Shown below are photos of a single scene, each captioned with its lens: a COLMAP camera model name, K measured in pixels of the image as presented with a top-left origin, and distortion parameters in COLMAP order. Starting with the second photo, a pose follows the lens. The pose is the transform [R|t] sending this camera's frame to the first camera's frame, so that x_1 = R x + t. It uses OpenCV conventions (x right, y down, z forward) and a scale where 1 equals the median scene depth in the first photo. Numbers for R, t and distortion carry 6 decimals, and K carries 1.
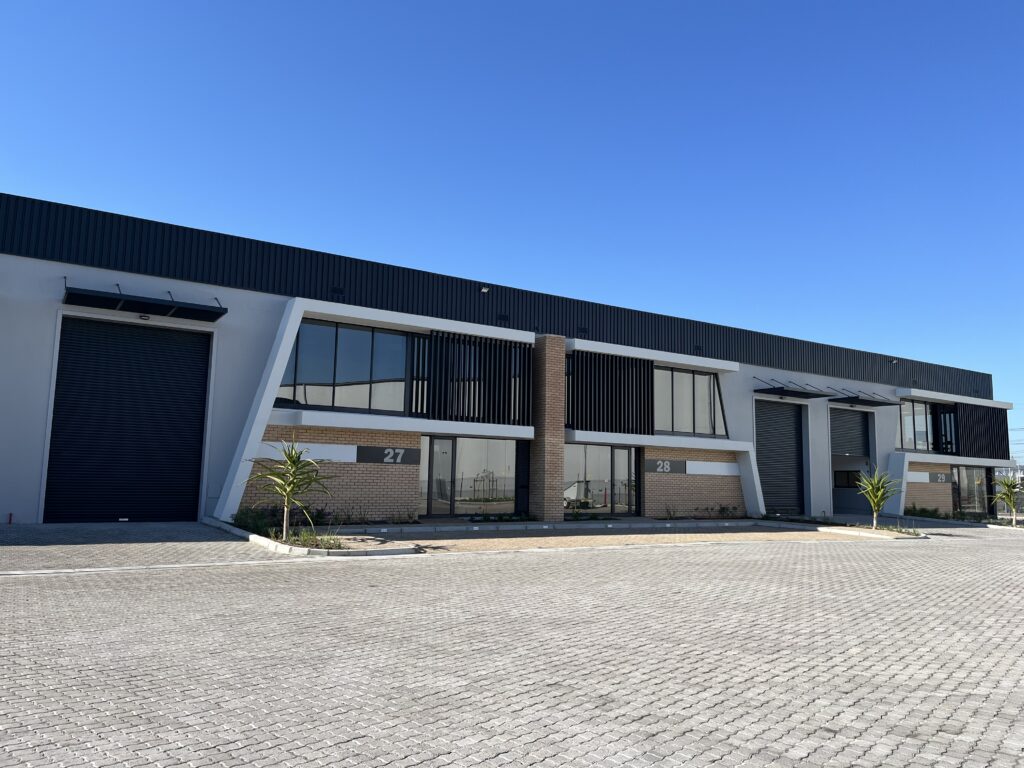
lens RADIAL K [[749.3, 0, 479.3], [0, 749.3, 383.5], [0, 0, 1]] dist [0.063793, -0.004365]
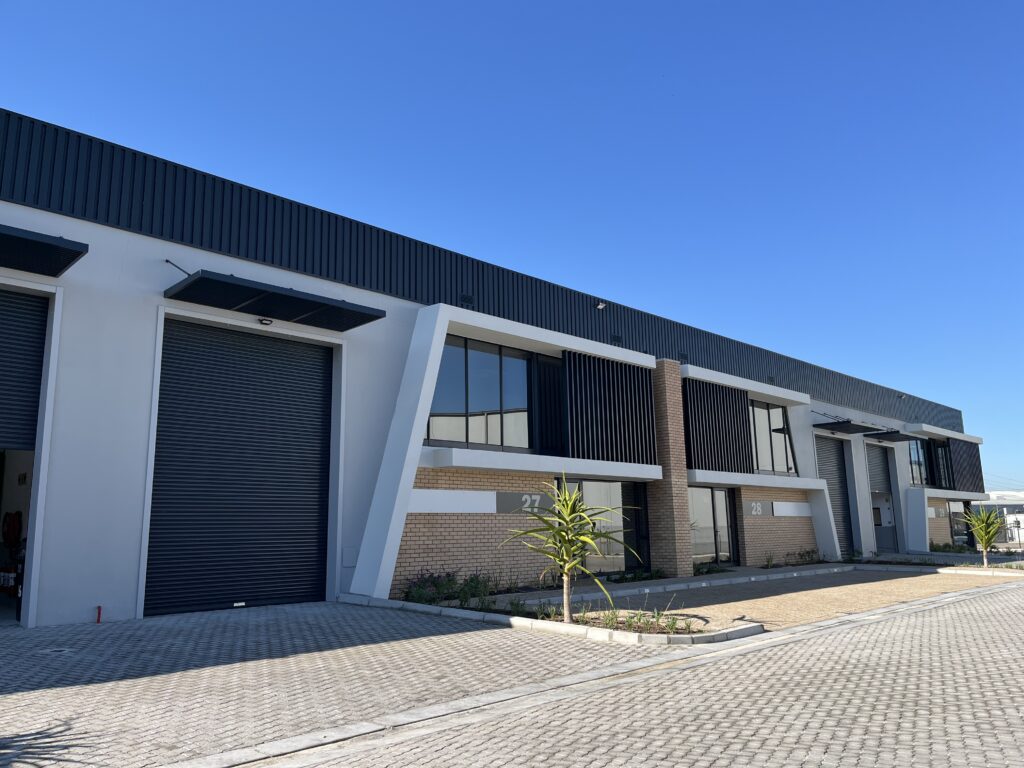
lens RADIAL K [[749.3, 0, 479.3], [0, 749.3, 383.5], [0, 0, 1]] dist [0.063793, -0.004365]
pose [[0.978470, -0.000693, 0.206387, -0.304416], [0.014888, 0.997626, -0.067234, 0.018988], [-0.205851, 0.068859, 0.976158, 0.194851]]
